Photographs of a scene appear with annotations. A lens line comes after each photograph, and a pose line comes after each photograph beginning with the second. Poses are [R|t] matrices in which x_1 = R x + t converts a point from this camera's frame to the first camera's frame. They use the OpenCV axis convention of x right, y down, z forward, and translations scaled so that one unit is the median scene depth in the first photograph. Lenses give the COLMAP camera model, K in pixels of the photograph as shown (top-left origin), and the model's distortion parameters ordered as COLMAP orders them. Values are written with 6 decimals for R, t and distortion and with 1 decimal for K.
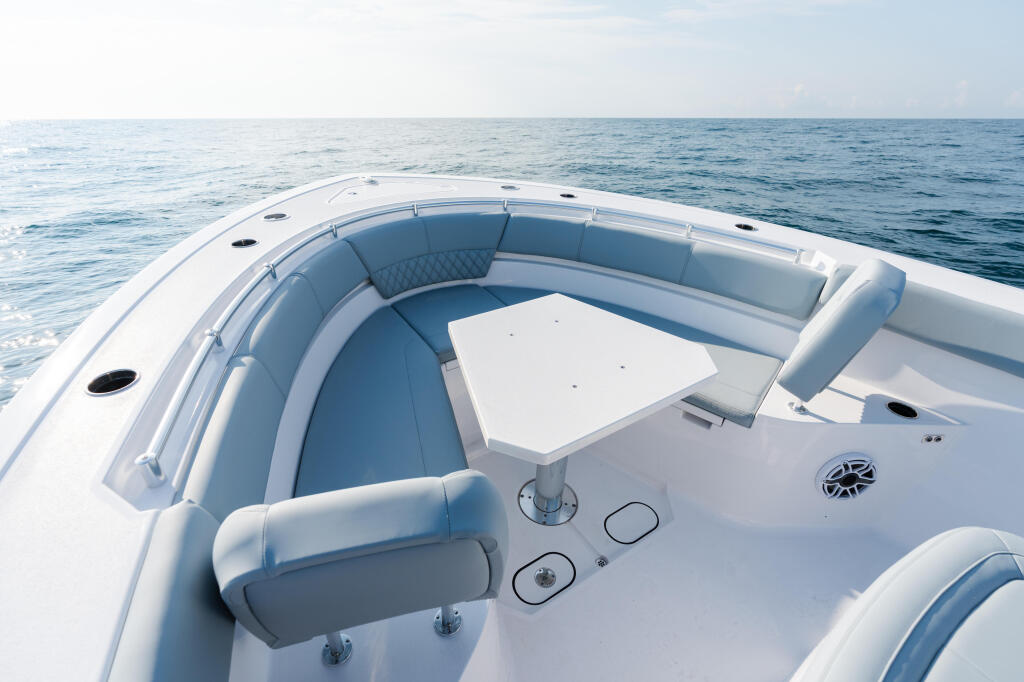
lens RADIAL K [[471.5, 0, 512.0], [0, 471.5, 341.0], [0, 0, 1]] dist [-0.016811, -0.000115]
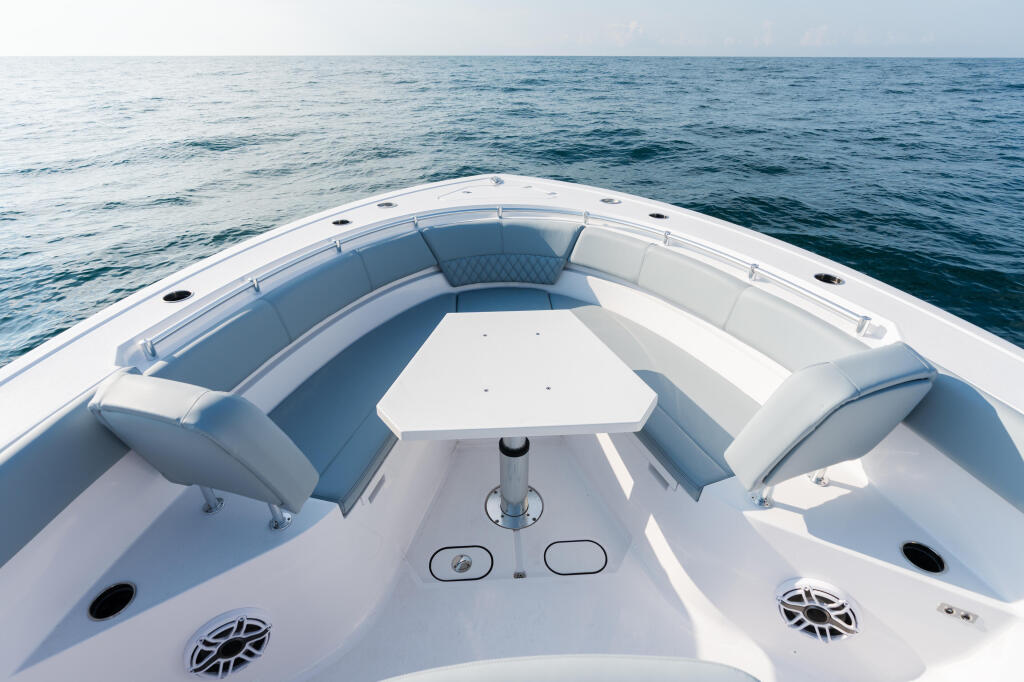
lens RADIAL K [[493.8, 0, 515.0], [0, 493.8, 338.1], [0, 0, 1]] dist [-0.002145, -0.000173]
pose [[0.868204, 0.223502, -0.443021, 0.542129], [-0.229223, 0.972493, 0.041401, -0.068944], [0.440088, 0.065606, 0.895555, 0.010700]]
